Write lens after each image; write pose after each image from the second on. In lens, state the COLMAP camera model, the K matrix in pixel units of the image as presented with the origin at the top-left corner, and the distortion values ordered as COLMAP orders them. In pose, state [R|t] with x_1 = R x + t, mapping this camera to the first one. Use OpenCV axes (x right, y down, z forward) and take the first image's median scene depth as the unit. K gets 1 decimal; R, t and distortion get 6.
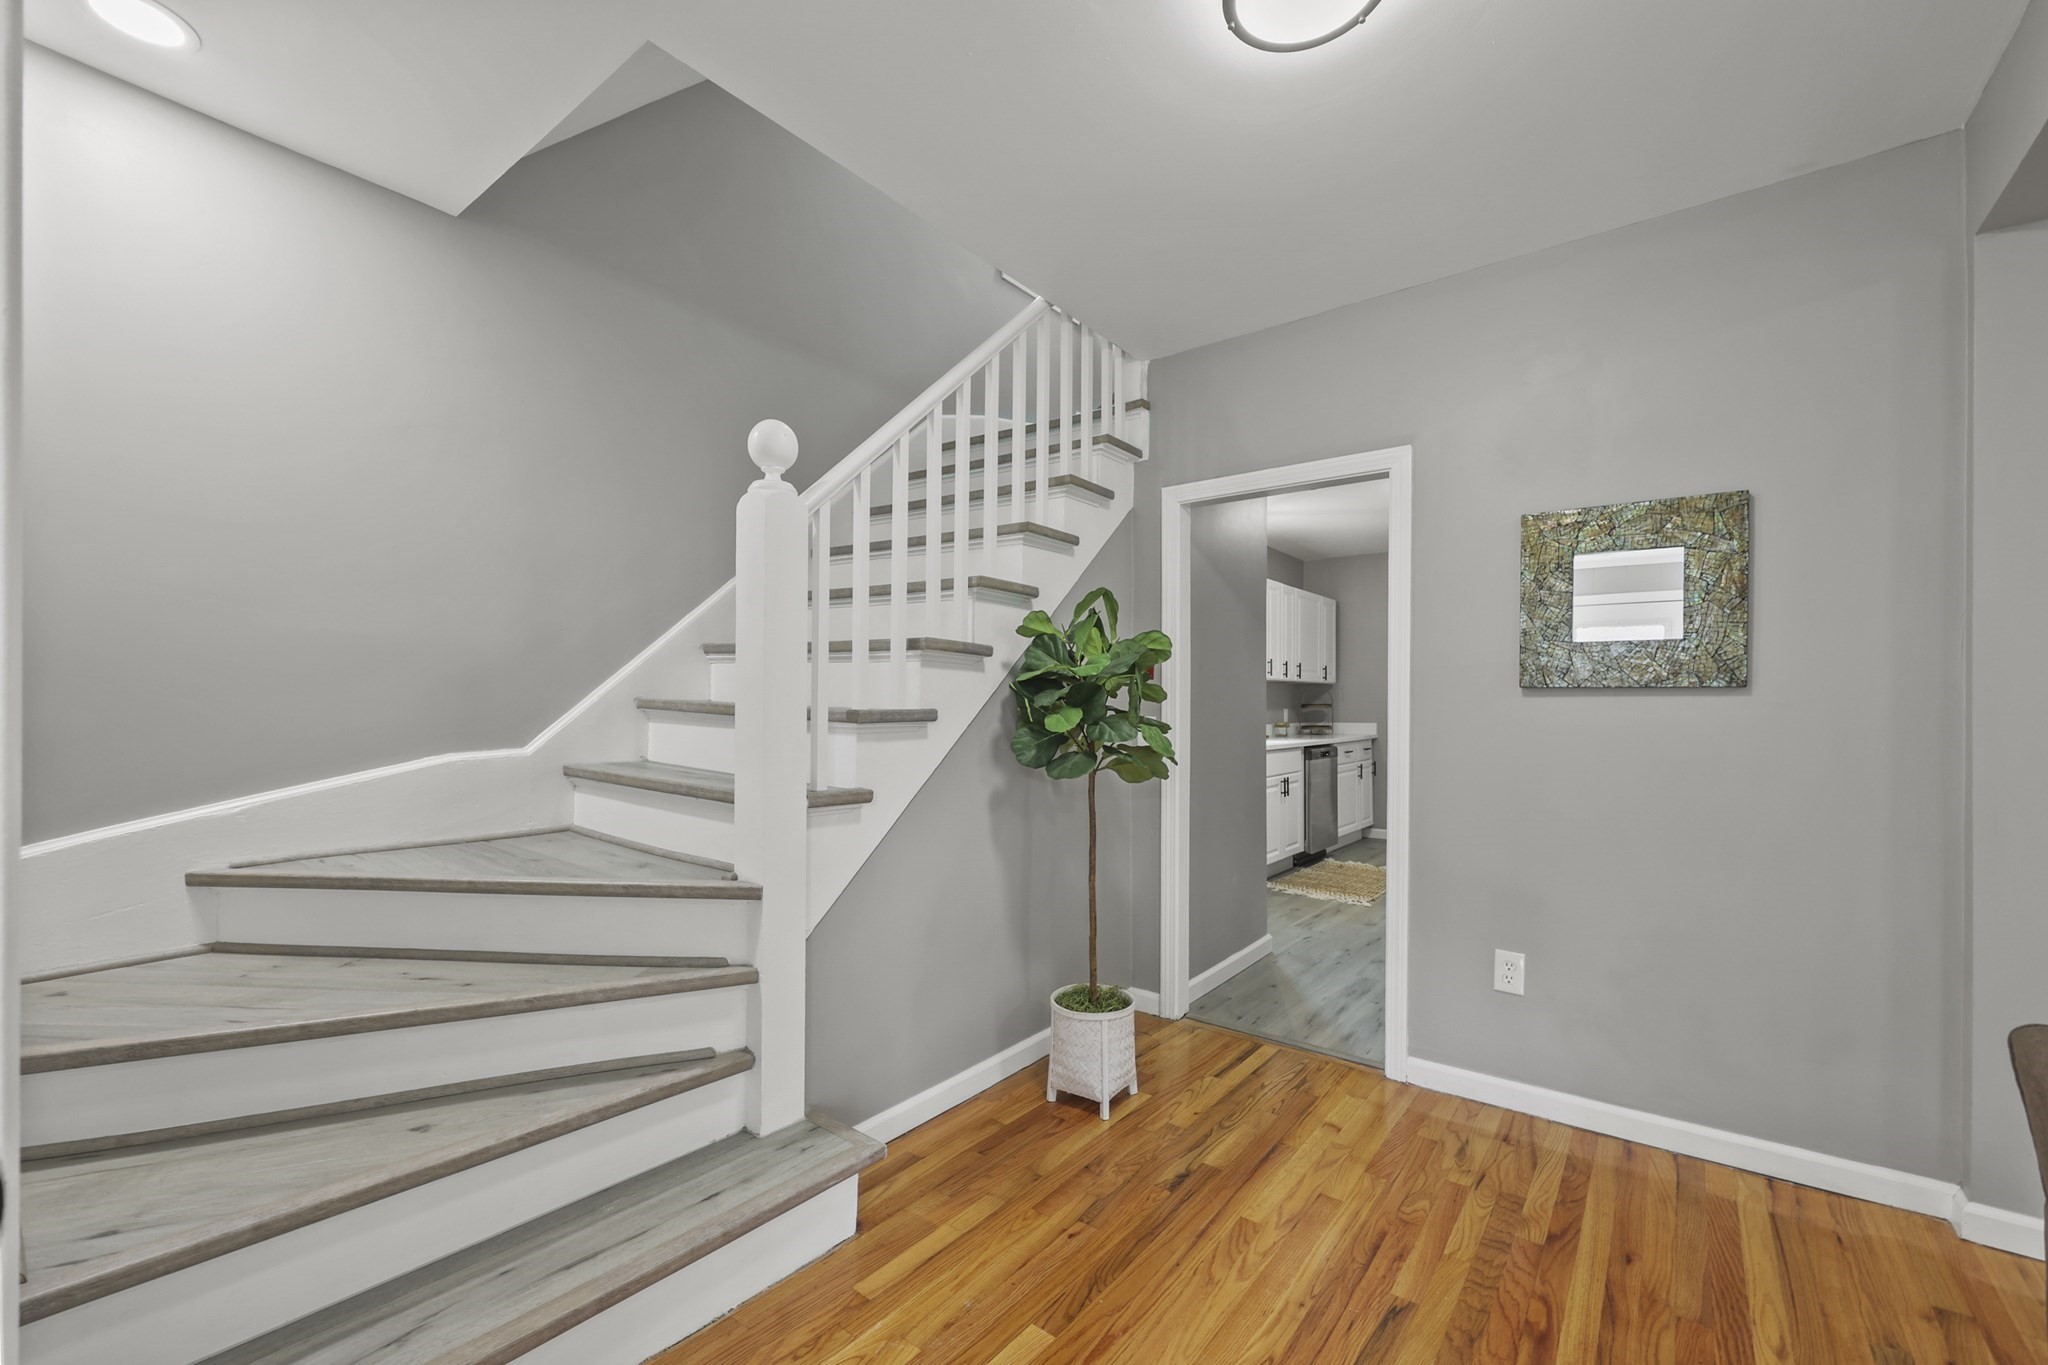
lens RADIAL K [[824.3, 0, 1033.0], [0, 824.3, 695.2], [0, 0, 1]] dist [0.002042, -0.000706]
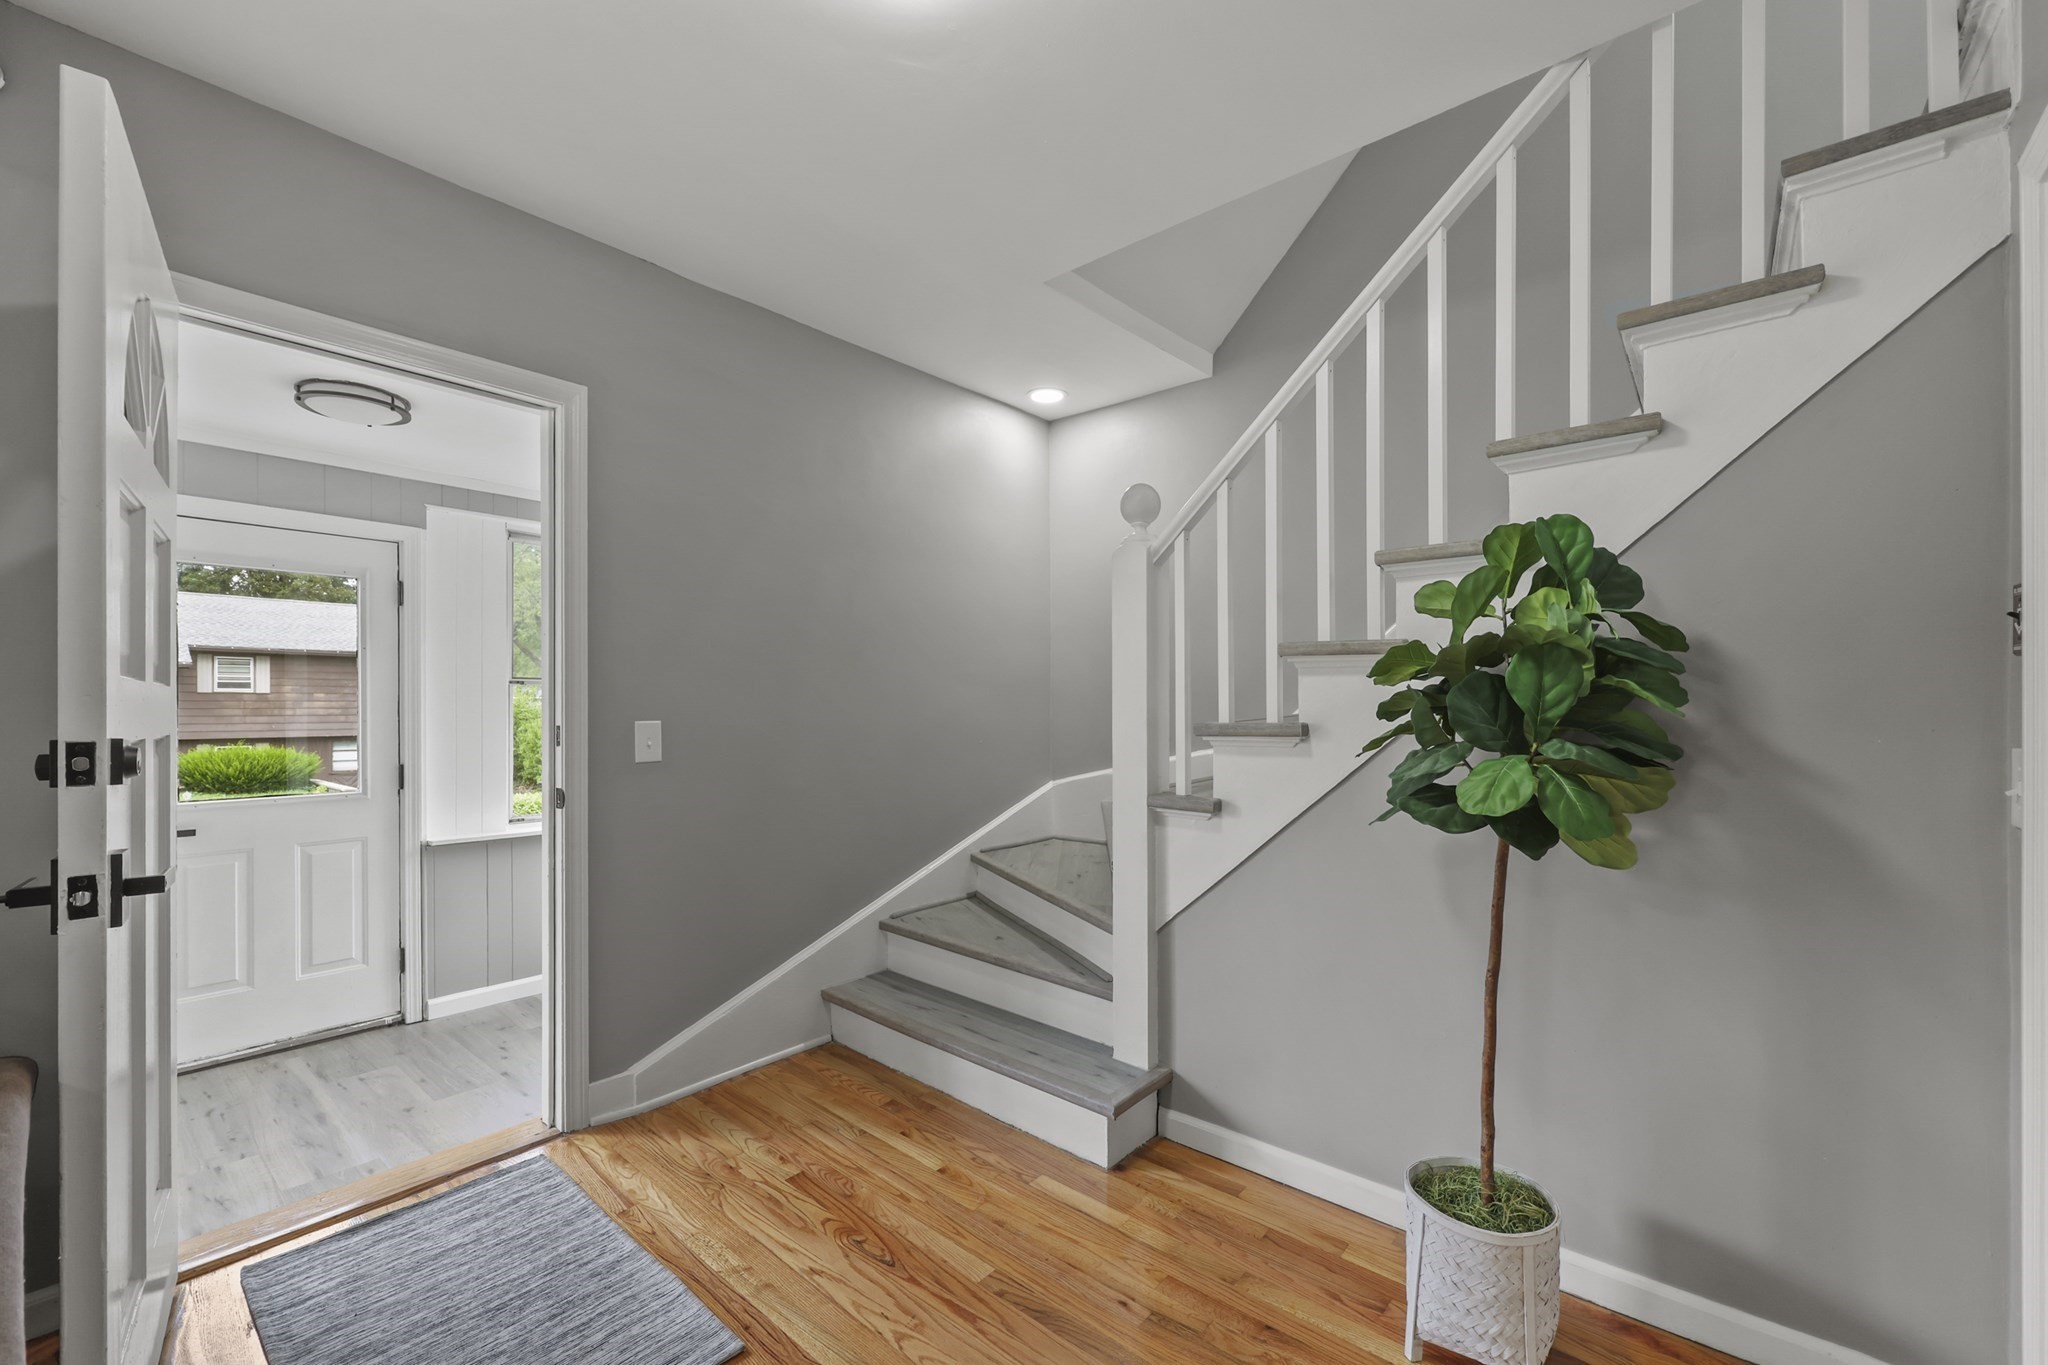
lens RADIAL K [[824.3, 0, 1027.2], [0, 824.3, 700.1], [0, 0, 1]] dist [0.002042, -0.000706]
pose [[-0.032232, -0.006055, -0.999462, 0.722102], [0.017700, 0.999821, -0.006628, -0.009473], [0.999324, -0.017904, -0.032119, 0.694110]]
